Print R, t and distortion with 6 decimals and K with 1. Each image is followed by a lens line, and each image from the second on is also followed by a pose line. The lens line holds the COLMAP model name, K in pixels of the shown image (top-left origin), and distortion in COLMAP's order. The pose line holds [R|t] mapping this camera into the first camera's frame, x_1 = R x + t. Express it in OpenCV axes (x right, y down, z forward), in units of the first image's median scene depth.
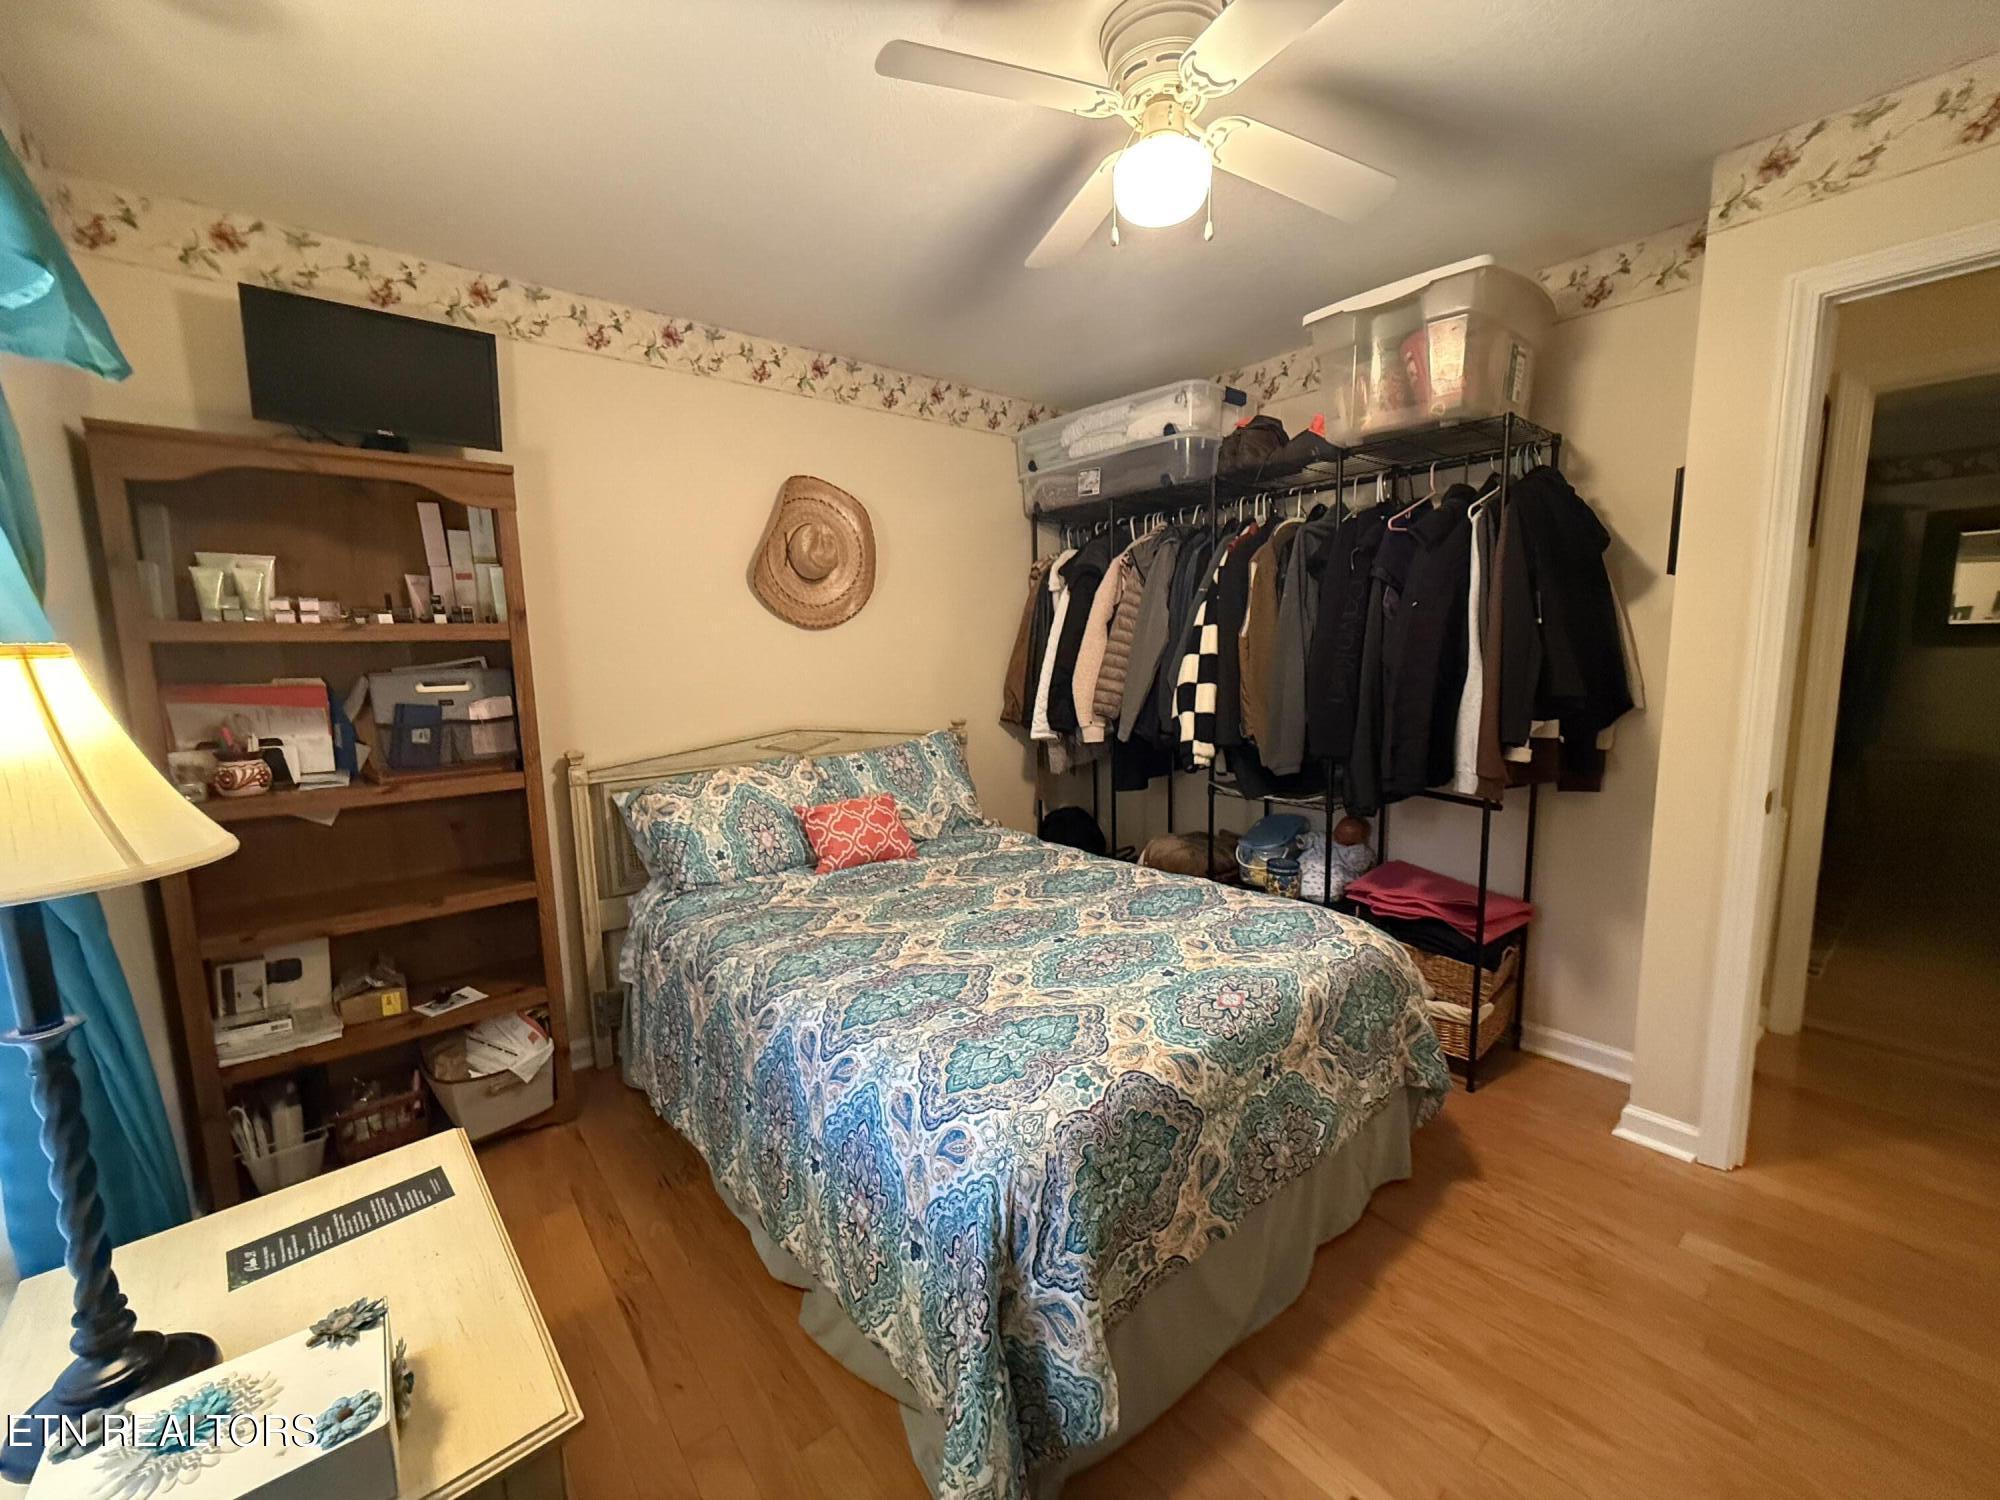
lens RADIAL K [[801.8, 0, 997.3], [0, 801.8, 755.8], [0, 0, 1]] dist [0.000206, -0.000520]
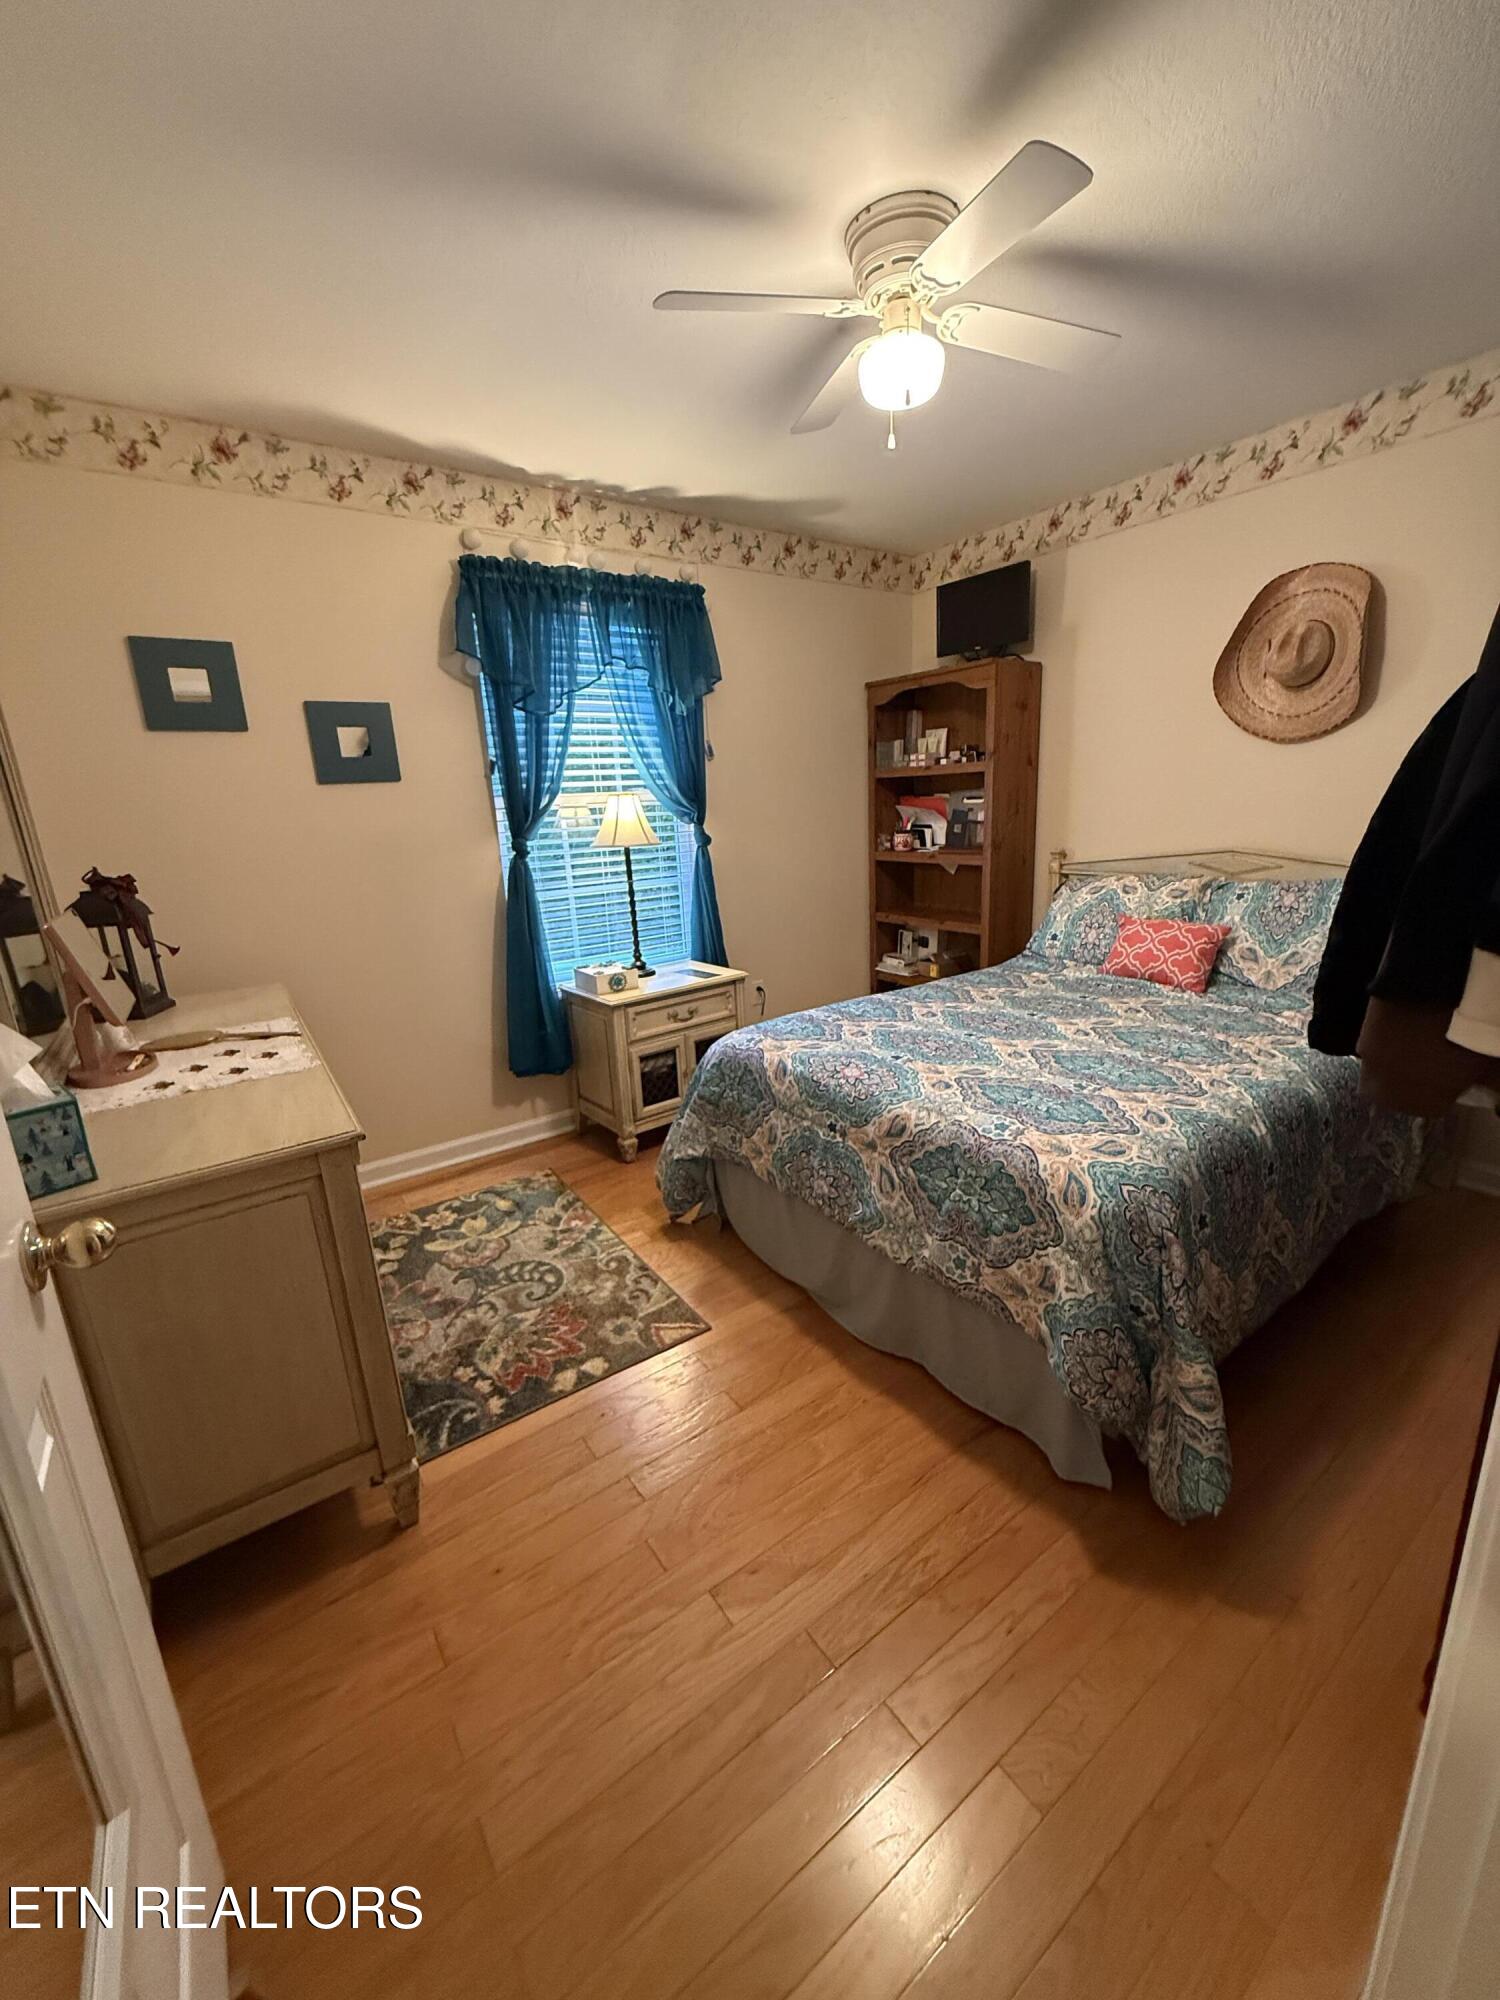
lens RADIAL K [[801.8, 0, 748.3], [0, 801.8, 1000.3], [0, 0, 1]] dist [0.000206, -0.000520]
pose [[-0.067906, 0.268494, -0.960885, 1.106043], [-0.086199, 0.957928, 0.273759, -0.104854], [0.993961, 0.101418, -0.041905, 0.646200]]
